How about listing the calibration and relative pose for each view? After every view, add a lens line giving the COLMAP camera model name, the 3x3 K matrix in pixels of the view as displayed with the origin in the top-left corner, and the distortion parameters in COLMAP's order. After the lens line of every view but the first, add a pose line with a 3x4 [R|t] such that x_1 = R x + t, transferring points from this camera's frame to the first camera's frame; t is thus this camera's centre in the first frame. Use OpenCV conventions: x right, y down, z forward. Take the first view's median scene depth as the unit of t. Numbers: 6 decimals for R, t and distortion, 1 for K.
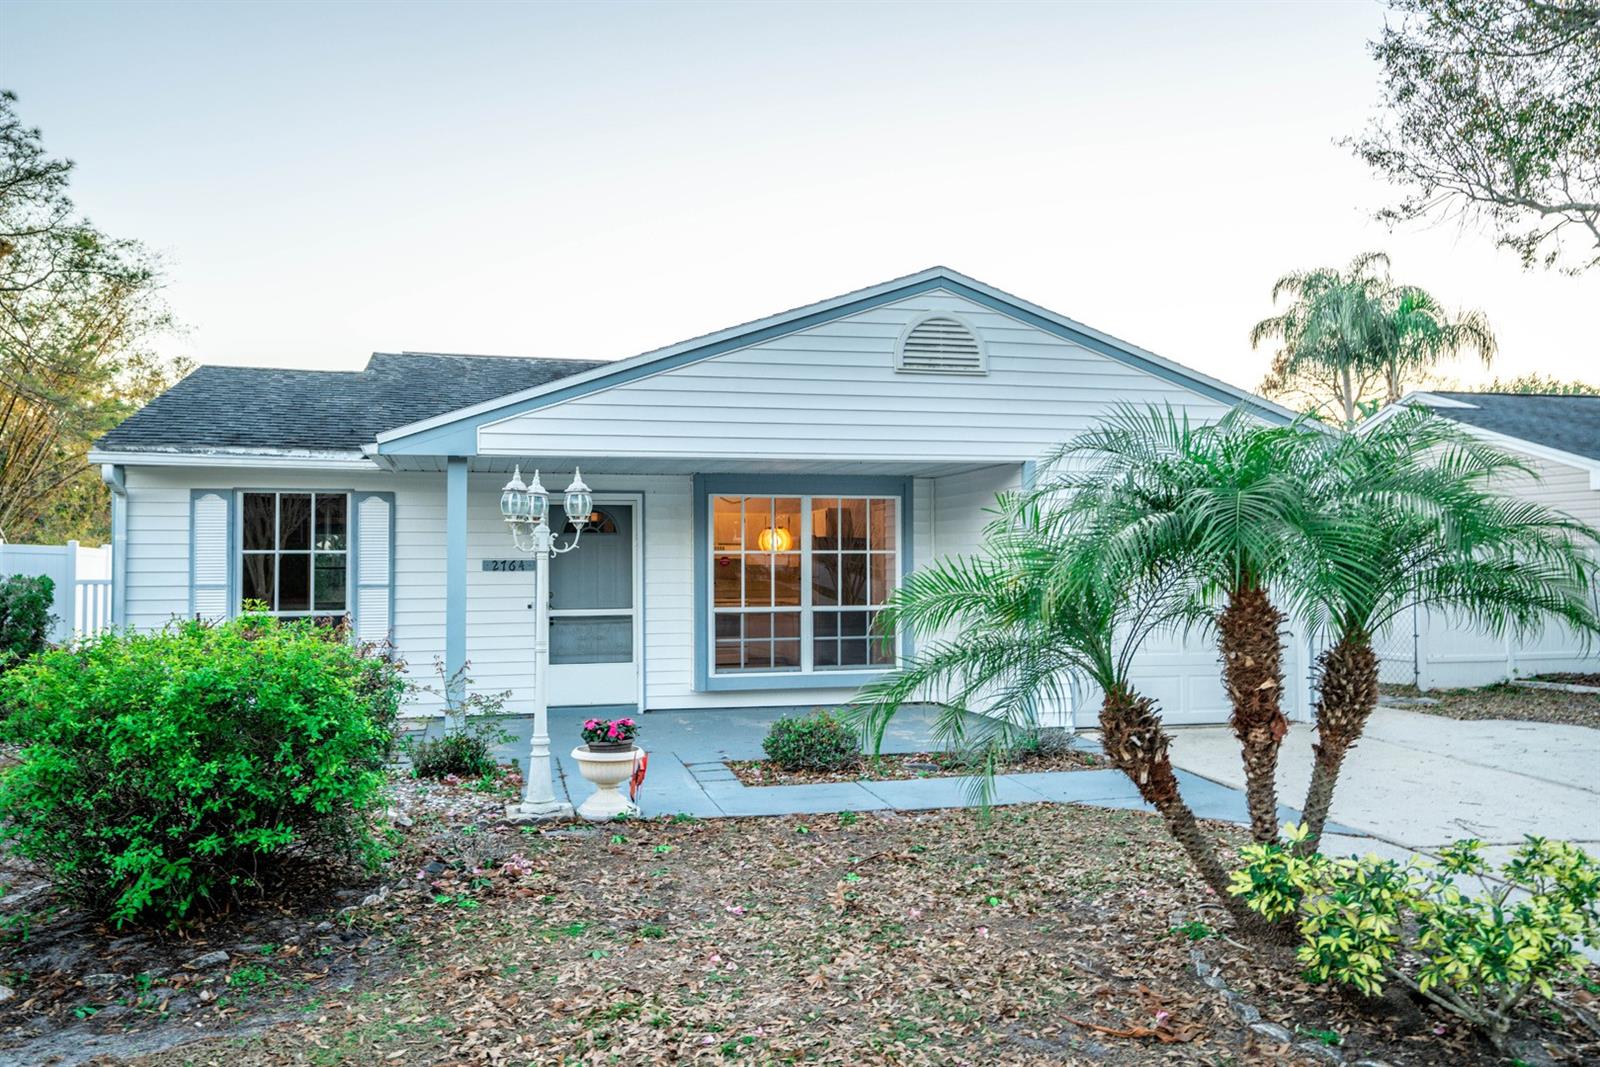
lens RADIAL K [[1203.9, 0, 800.0], [0, 1203.9, 533.5], [0, 0, 1]] dist [0.000118, -0.000173]
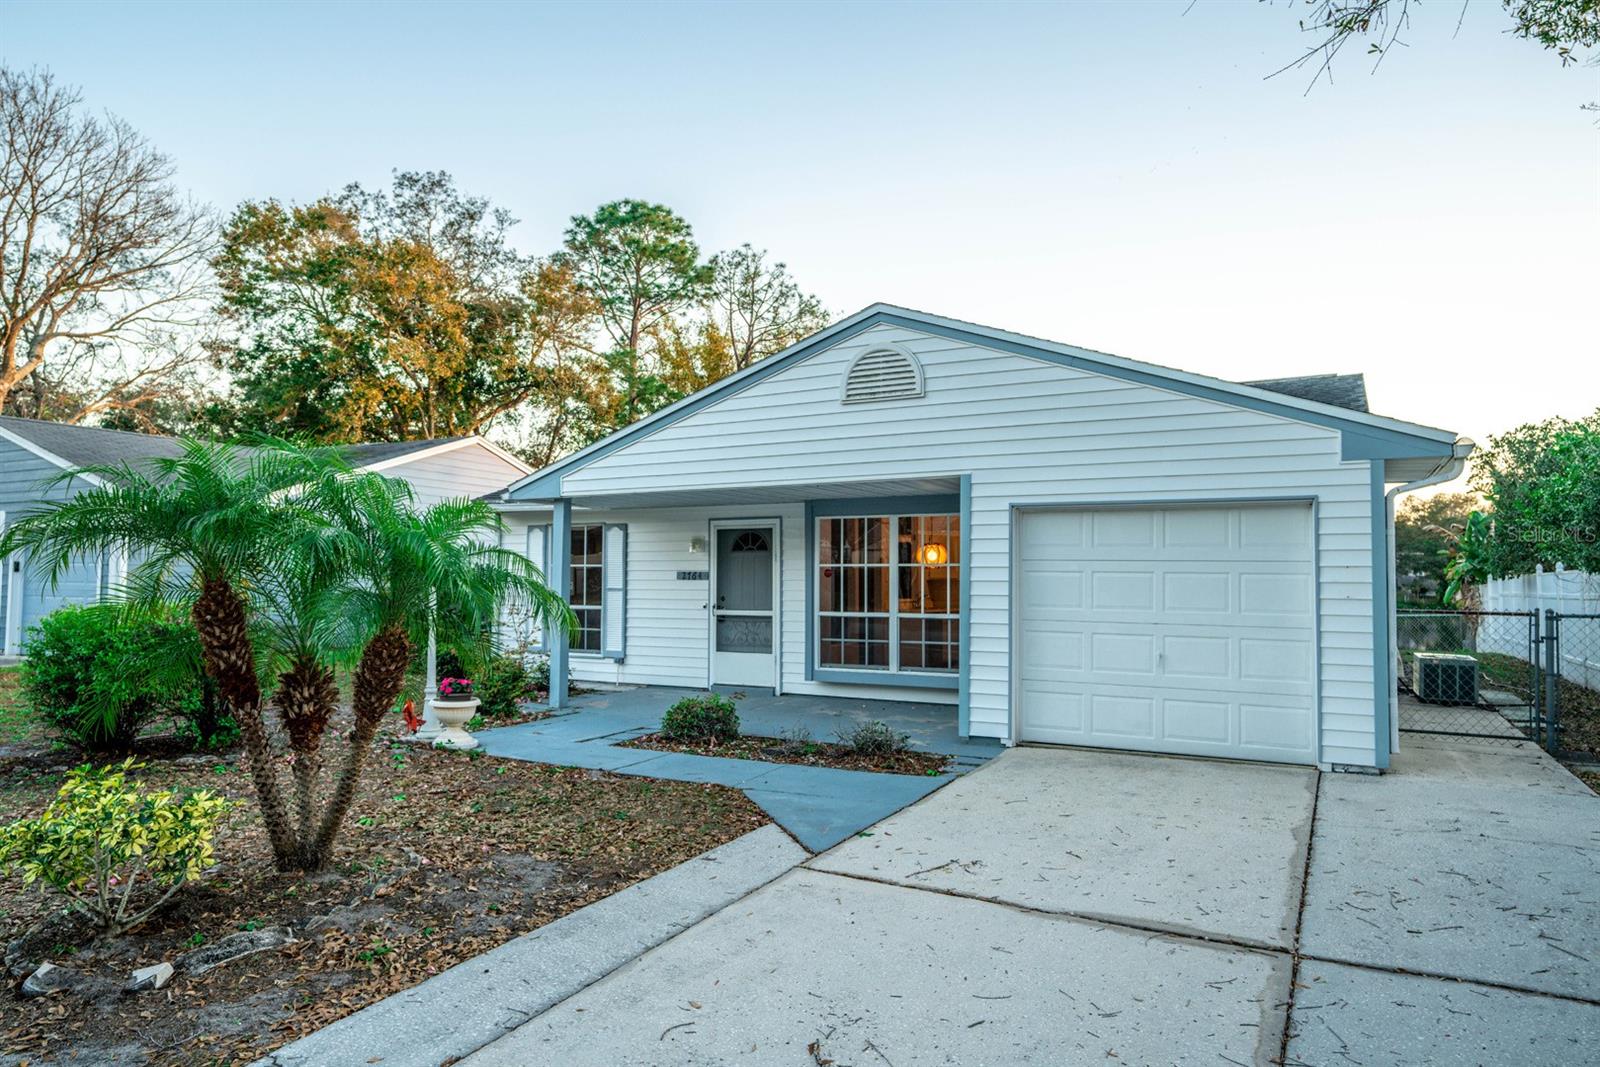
lens RADIAL K [[1014.8, 0, 800.0], [0, 1014.8, 533.5], [0, 0, 1]] dist [-0.002500, -0.000639]
pose [[0.744813, -0.023478, -0.666860, 0.589906], [0.012350, 0.999695, -0.021402, 0.005277], [0.667159, 0.007704, 0.744876, 0.236347]]
